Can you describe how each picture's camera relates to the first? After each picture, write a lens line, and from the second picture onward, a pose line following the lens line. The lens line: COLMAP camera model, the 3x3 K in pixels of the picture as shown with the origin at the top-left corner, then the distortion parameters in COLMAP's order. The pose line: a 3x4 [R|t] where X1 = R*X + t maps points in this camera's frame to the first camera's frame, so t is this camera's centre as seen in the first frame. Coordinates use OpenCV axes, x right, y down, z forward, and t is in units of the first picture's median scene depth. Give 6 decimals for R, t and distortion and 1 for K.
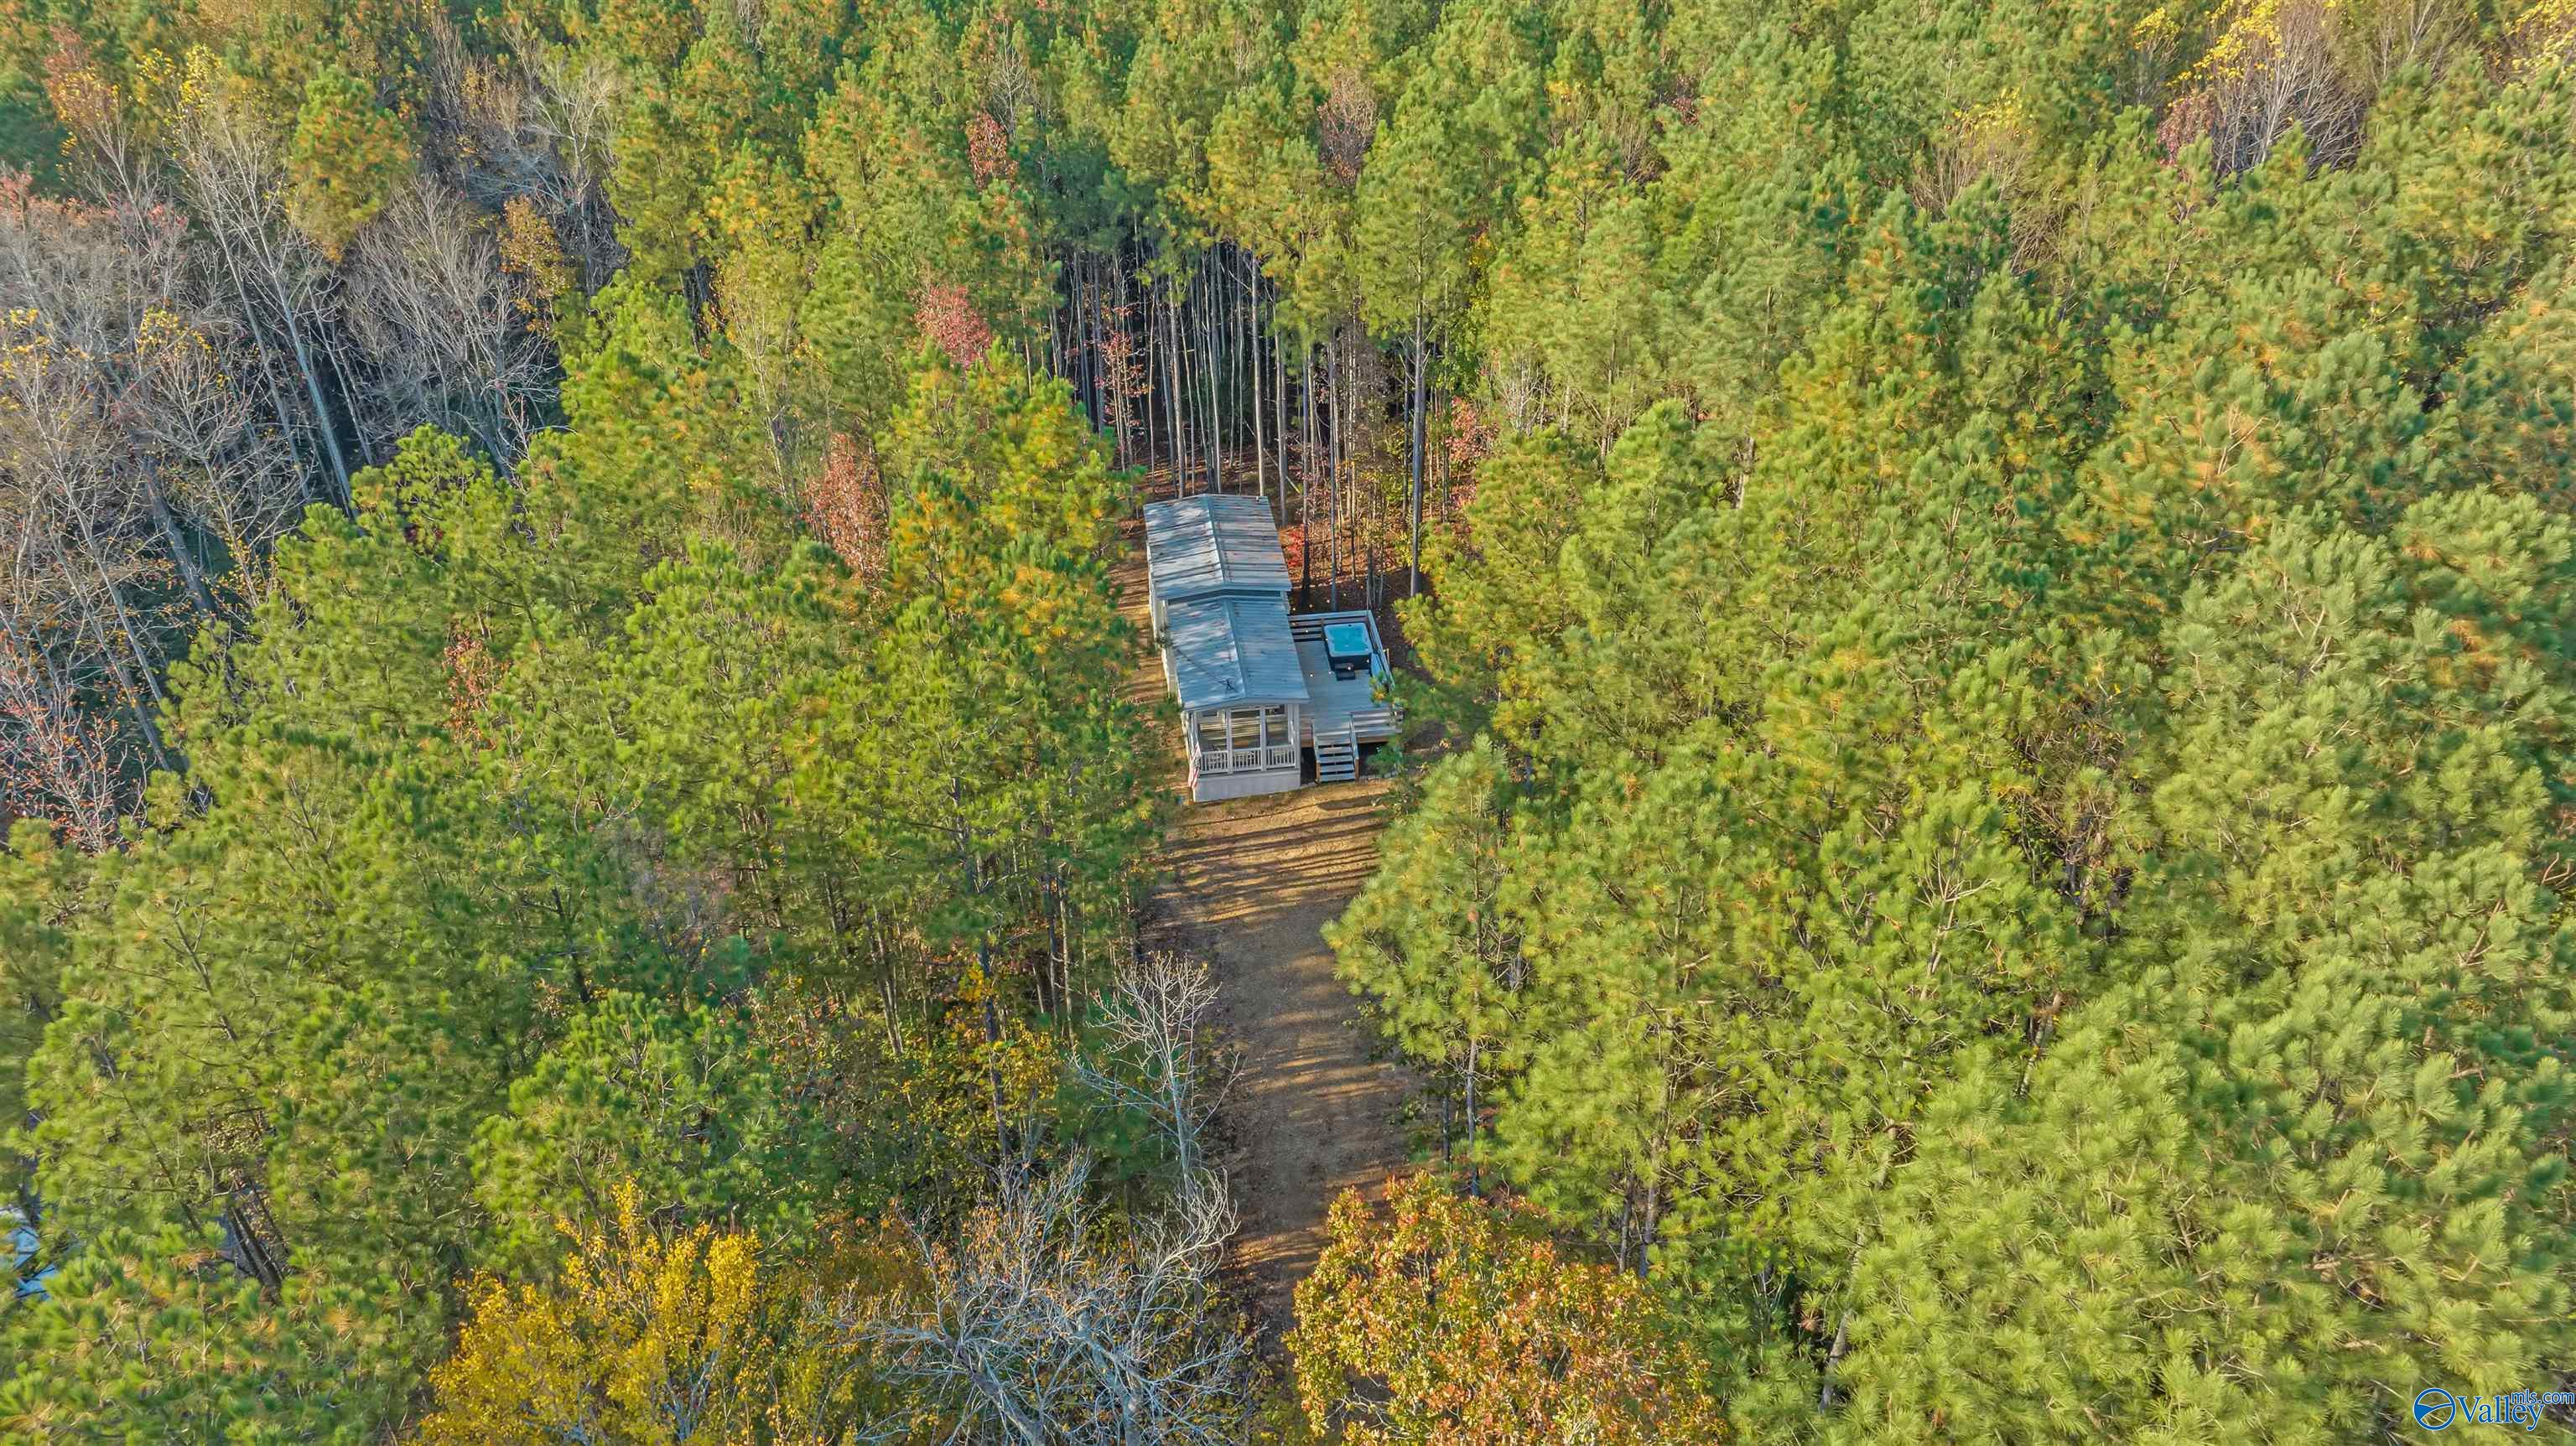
lens RADIAL K [[1796.0, 0, 1288.0], [0, 1796.0, 723.0], [0, 0, 1]] dist [-0.060200, 0.078746]
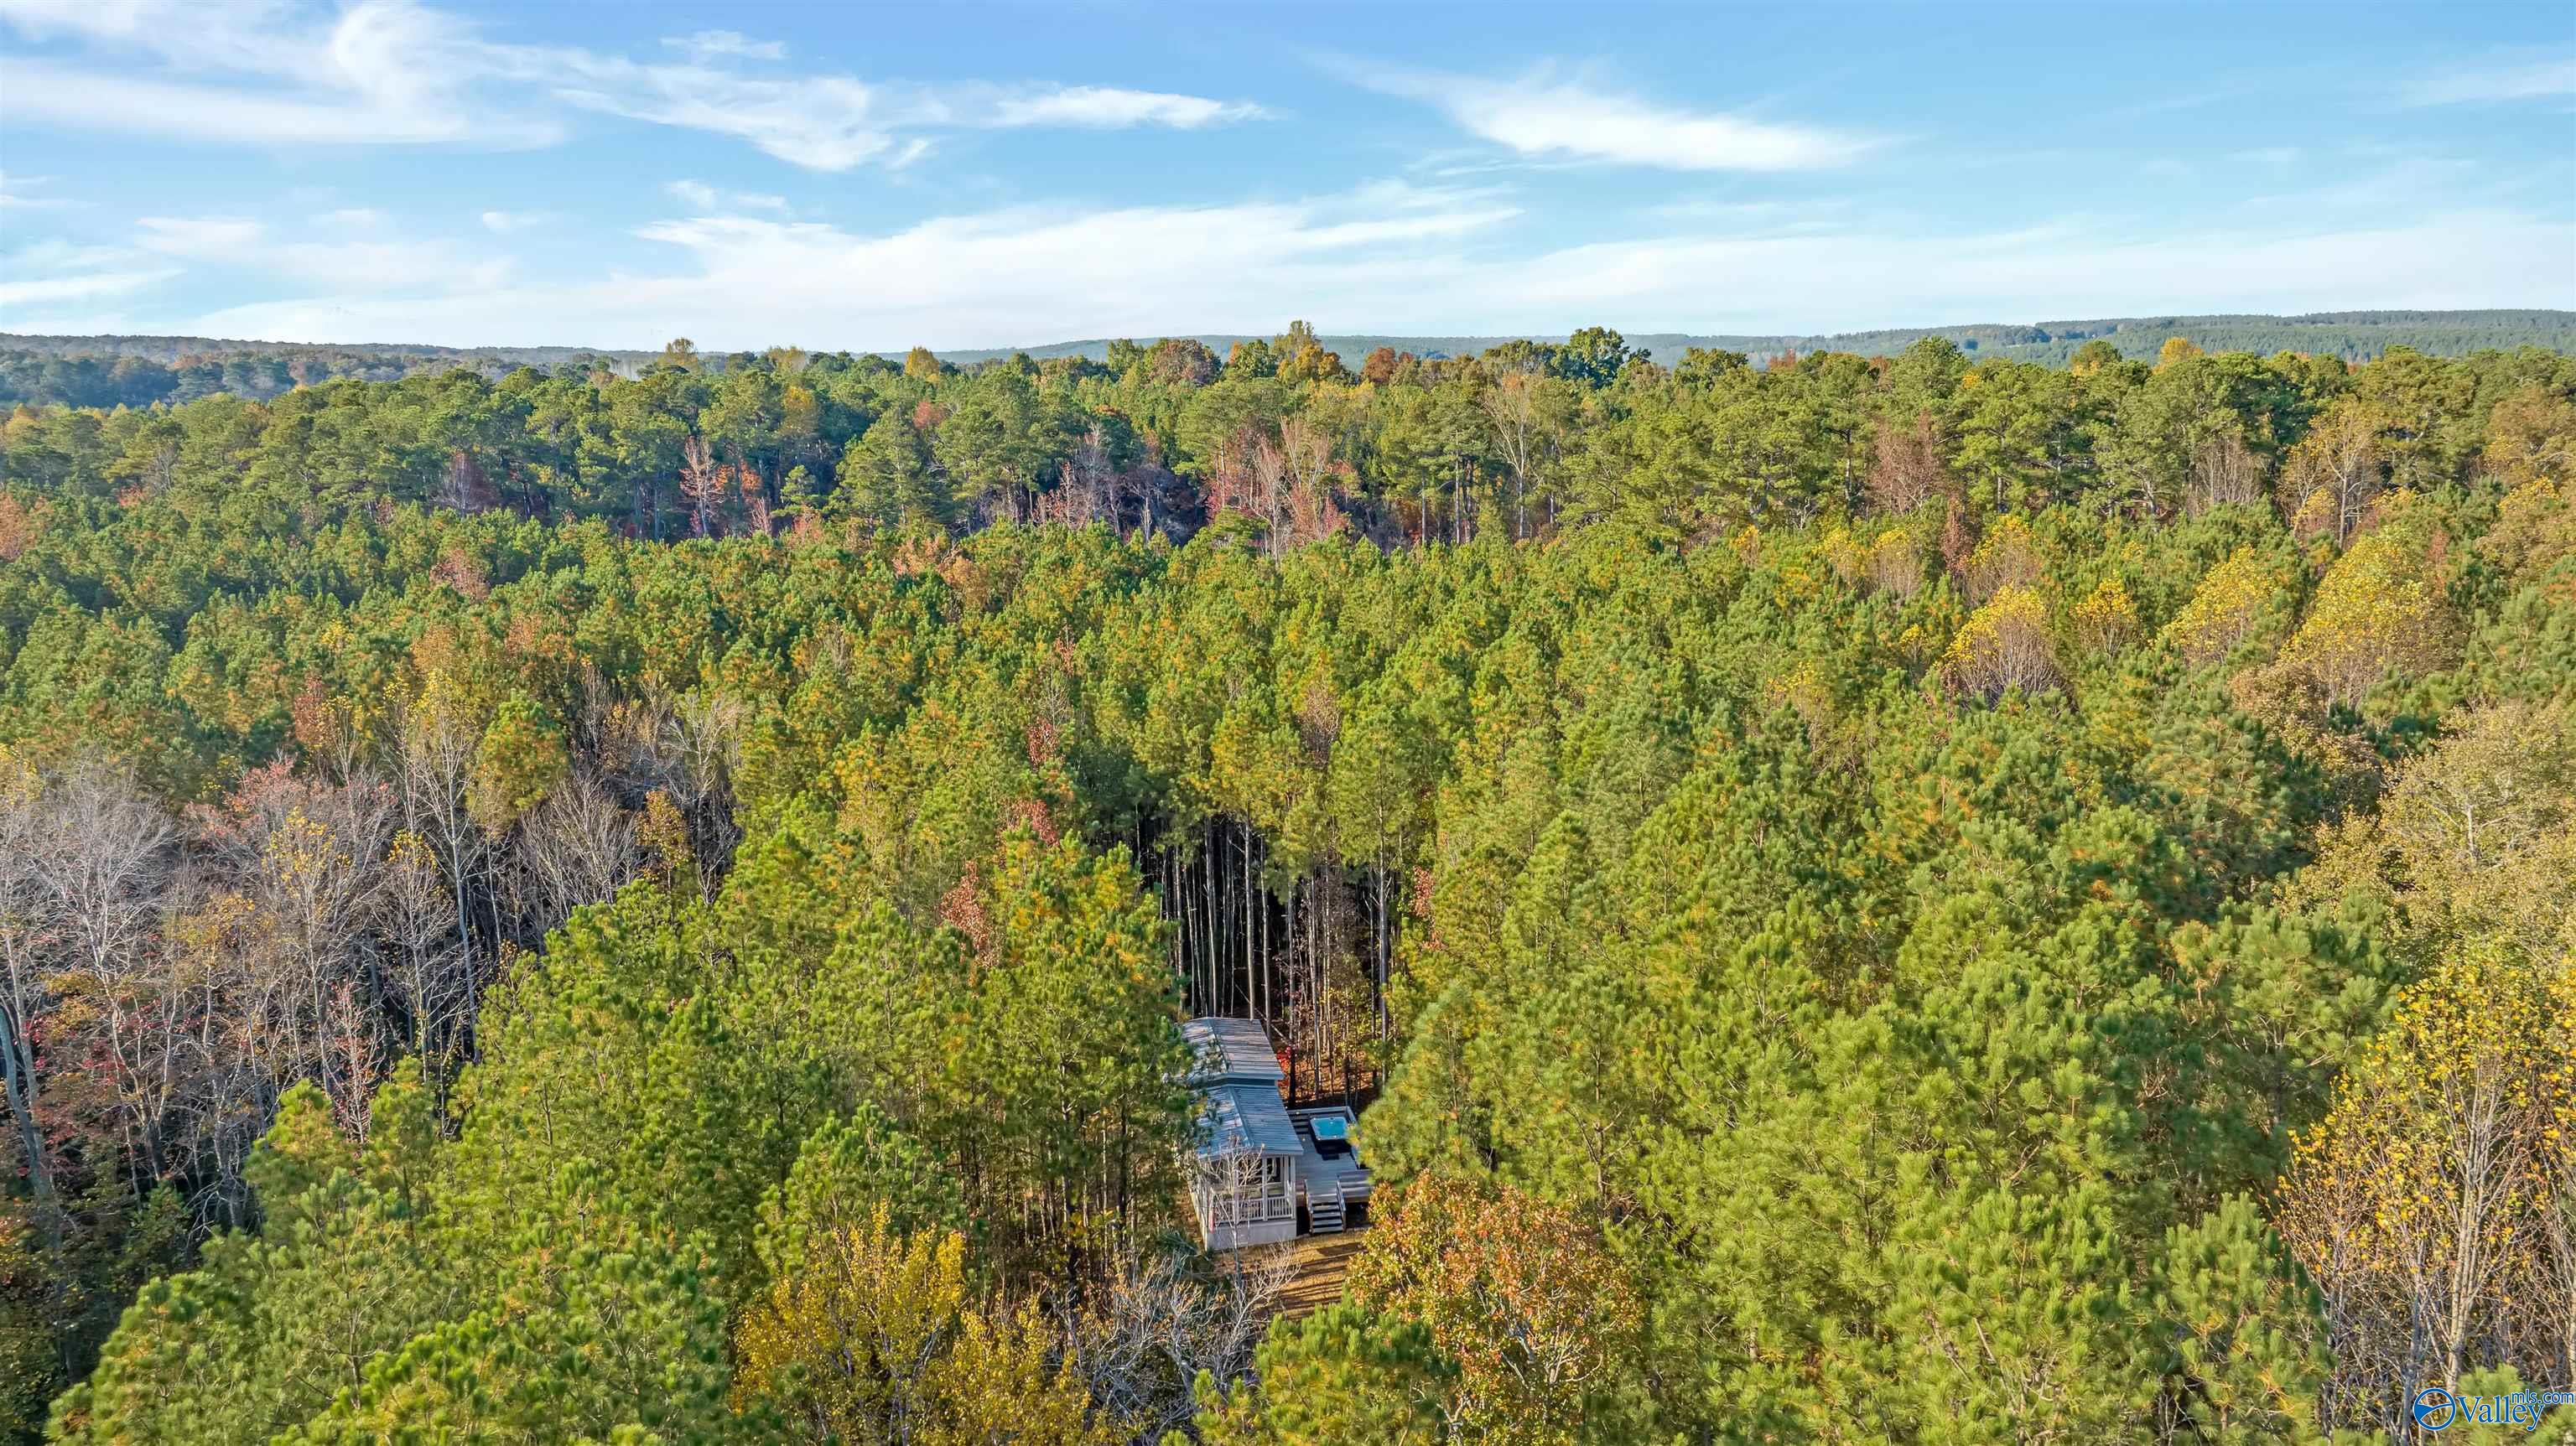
lens RADIAL K [[1833.8, 0, 1288.0], [0, 1833.8, 723.0], [0, 0, 1]] dist [-0.011191, -0.002295]
pose [[0.999287, -0.007810, 0.036949, -0.040718], [0.022407, 0.910182, -0.413601, 0.225232], [-0.030400, 0.414134, 0.909708, -0.224124]]
